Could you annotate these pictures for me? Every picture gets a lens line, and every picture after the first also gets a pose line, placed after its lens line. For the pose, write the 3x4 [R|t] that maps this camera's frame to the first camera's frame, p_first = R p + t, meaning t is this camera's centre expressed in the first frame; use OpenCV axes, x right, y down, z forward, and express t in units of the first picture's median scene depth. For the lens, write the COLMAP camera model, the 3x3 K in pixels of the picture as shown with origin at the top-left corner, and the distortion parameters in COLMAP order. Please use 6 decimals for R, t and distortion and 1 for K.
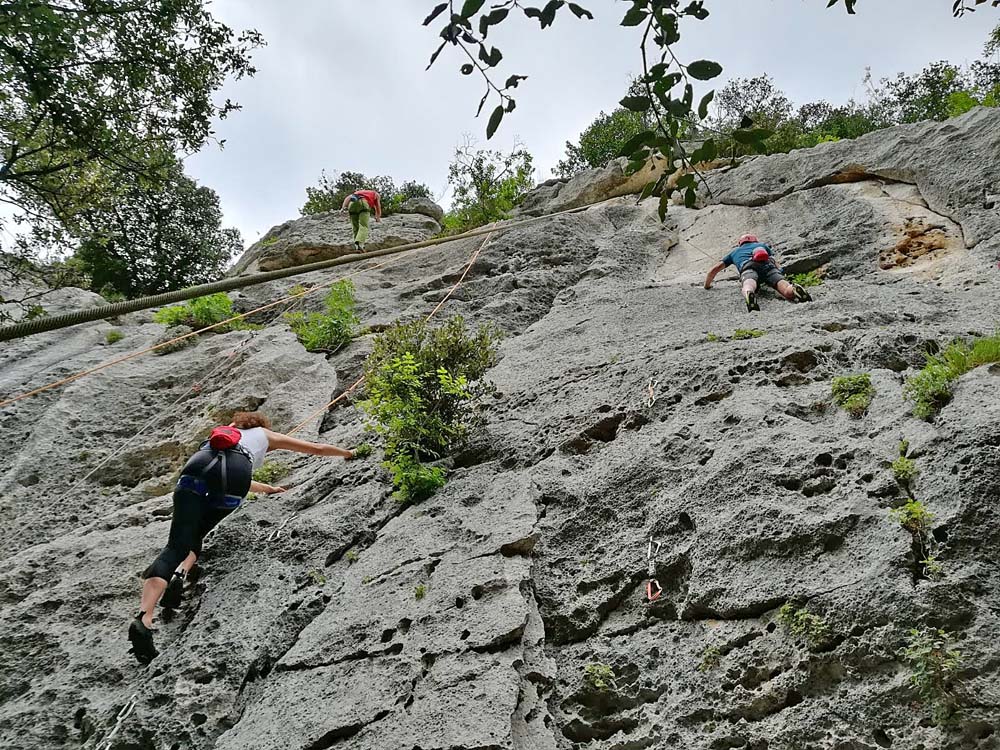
lens RADIAL K [[769.6, 0, 500.9], [0, 769.6, 378.1], [0, 0, 1]] dist [0.068081, -0.100820]
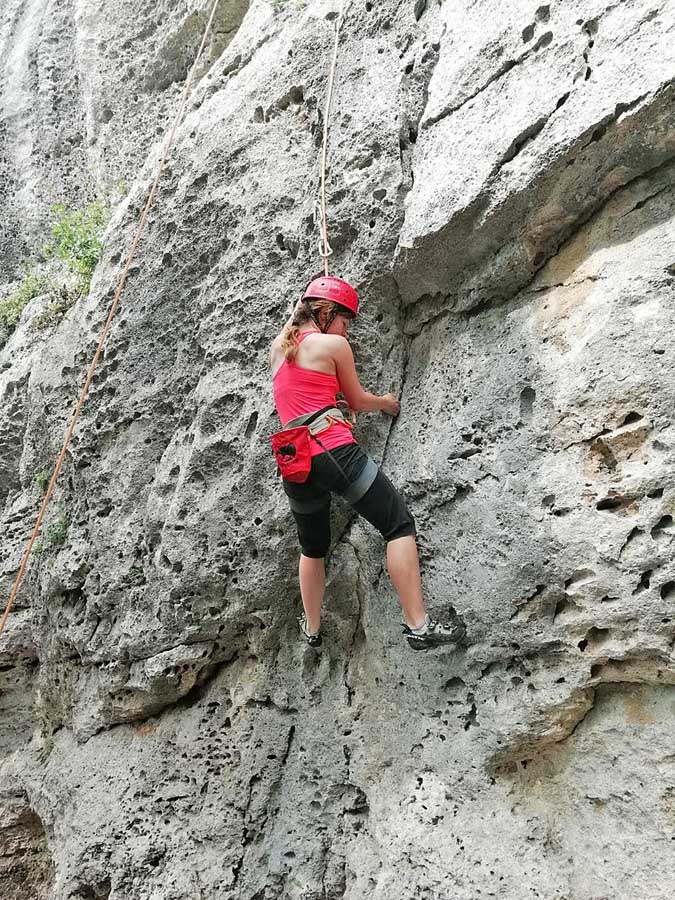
lens RADIAL K [[679.9, 0, 338.2], [0, 679.9, 454.9], [0, 0, 1]] dist [0.022605, -0.033789]
pose [[0.889233, -0.251747, -0.381954, -0.150758], [0.443118, 0.681422, 0.582503, 0.092599], [0.113628, -0.687231, 0.717497, 0.043551]]
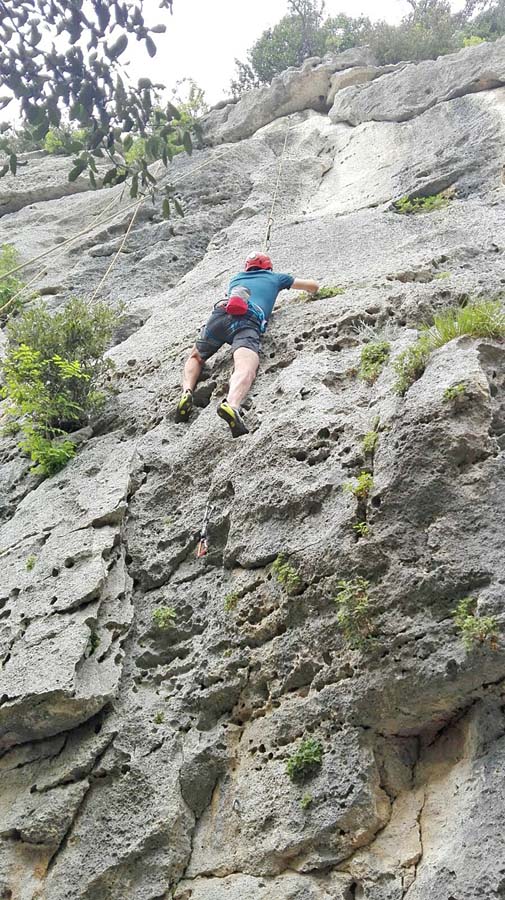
lens RADIAL K [[704.7, 0, 256.5], [0, 704.7, 452.3], [0, 0, 1]] dist [0.114088, -0.206823]
pose [[0.993806, -0.111077, 0.003300, 0.263965], [0.107320, 0.967051, 0.230857, -0.116327], [-0.028834, -0.229073, 0.972982, -0.071991]]
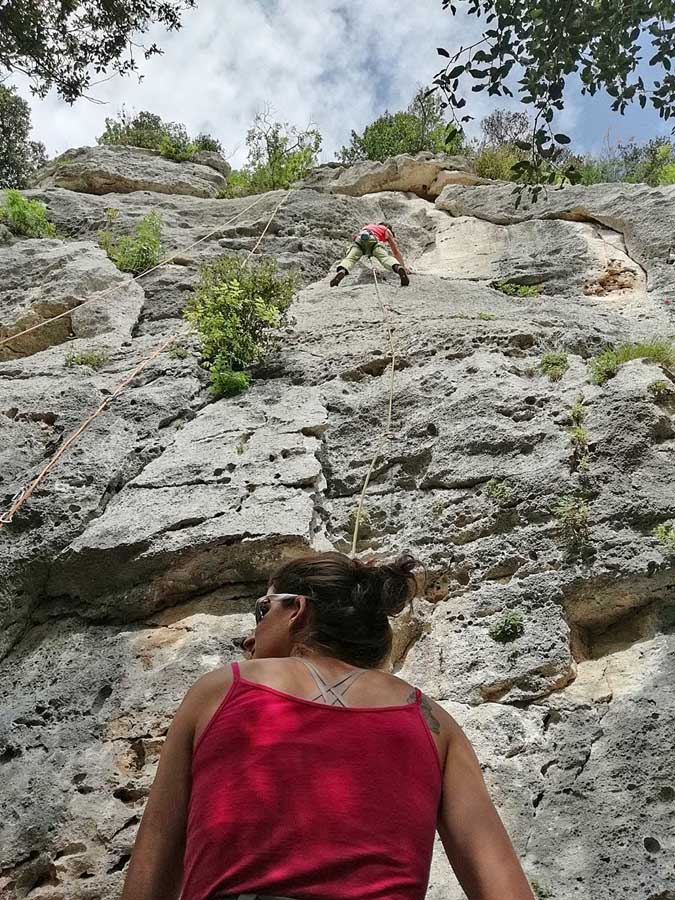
lens RADIAL K [[679.9, 0, 338.2], [0, 679.9, 454.9], [0, 0, 1]] dist [0.022605, -0.033789]
pose [[0.973419, 0.157047, 0.166710, -0.133462], [-0.181488, 0.972913, 0.143188, 0.075212], [-0.139707, -0.169637, 0.975554, -0.227853]]
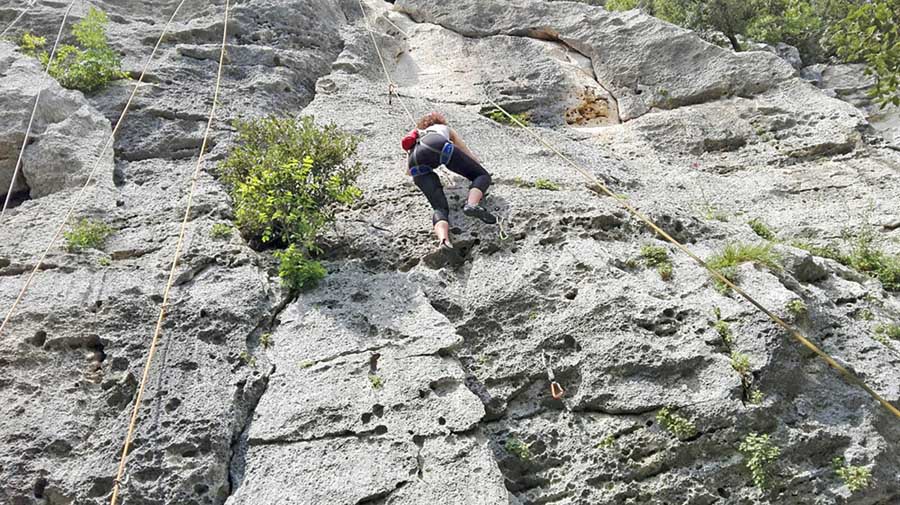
lens RADIAL K [[704.7, 0, 453.3], [0, 704.7, 244.5], [0, 0, 1]] dist [0.114088, -0.206823]
pose [[0.872211, 0.118836, 0.474474, -0.552403], [-0.192713, 0.975065, 0.110046, -0.085858], [-0.449565, -0.187421, 0.873364, -0.006499]]
